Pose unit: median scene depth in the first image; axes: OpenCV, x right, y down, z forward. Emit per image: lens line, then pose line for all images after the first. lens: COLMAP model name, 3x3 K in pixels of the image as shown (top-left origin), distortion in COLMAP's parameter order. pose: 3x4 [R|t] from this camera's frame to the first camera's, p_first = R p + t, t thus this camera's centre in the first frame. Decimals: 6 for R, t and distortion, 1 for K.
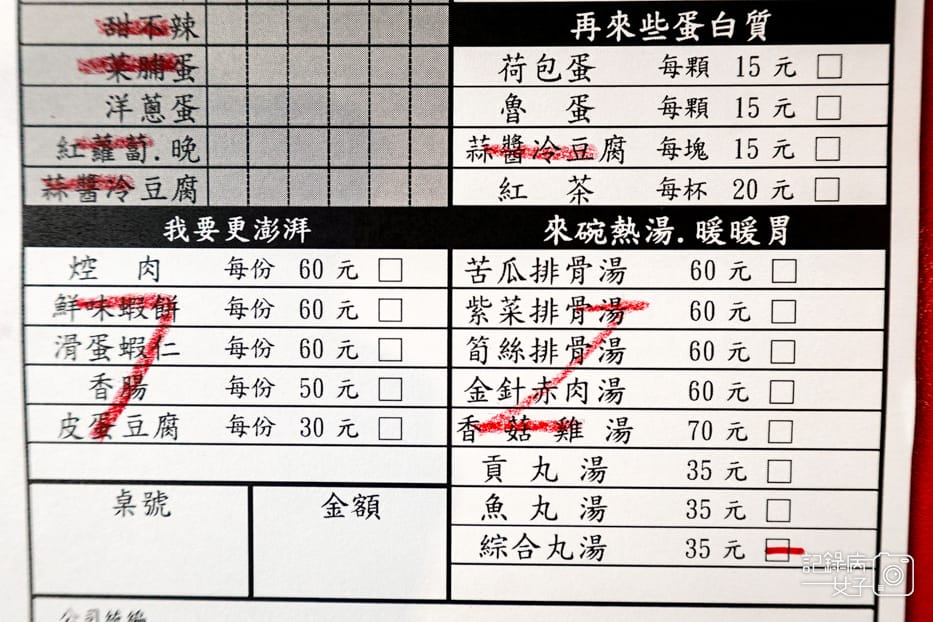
lens RADIAL K [[539.5, 0, 468.9], [0, 539.5, 315.9], [0, 0, 1]] dist [0.003324, -0.005430]
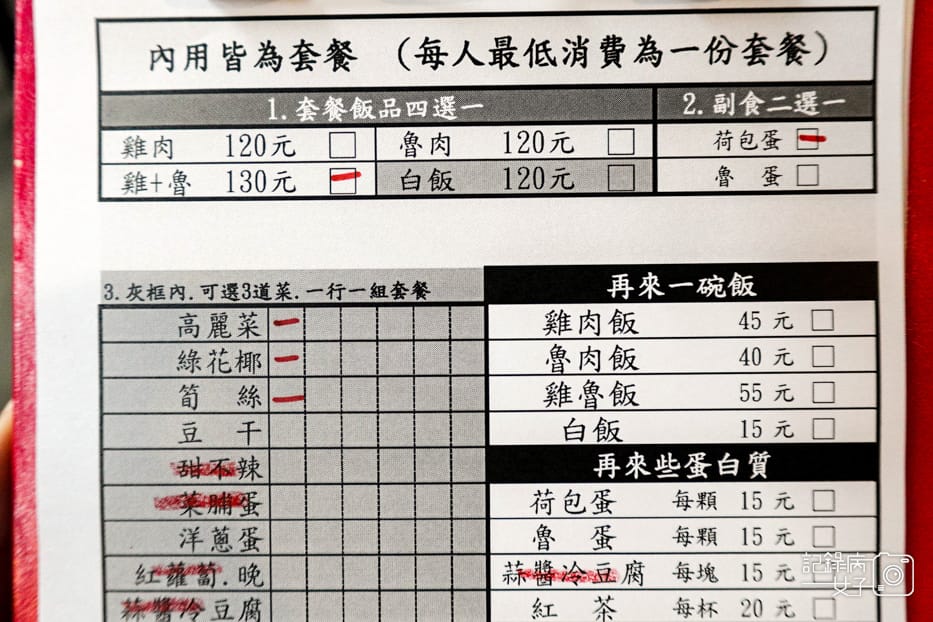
lens RADIAL K [[539.5, 0, 464.0], [0, 539.5, 303.7], [0, 0, 1]] dist [0.003324, -0.005430]
pose [[0.999886, -0.014317, 0.004785, -0.081987], [0.014431, 0.999585, -0.024921, -0.843303], [-0.004426, 0.024987, 0.999678, -0.133930]]
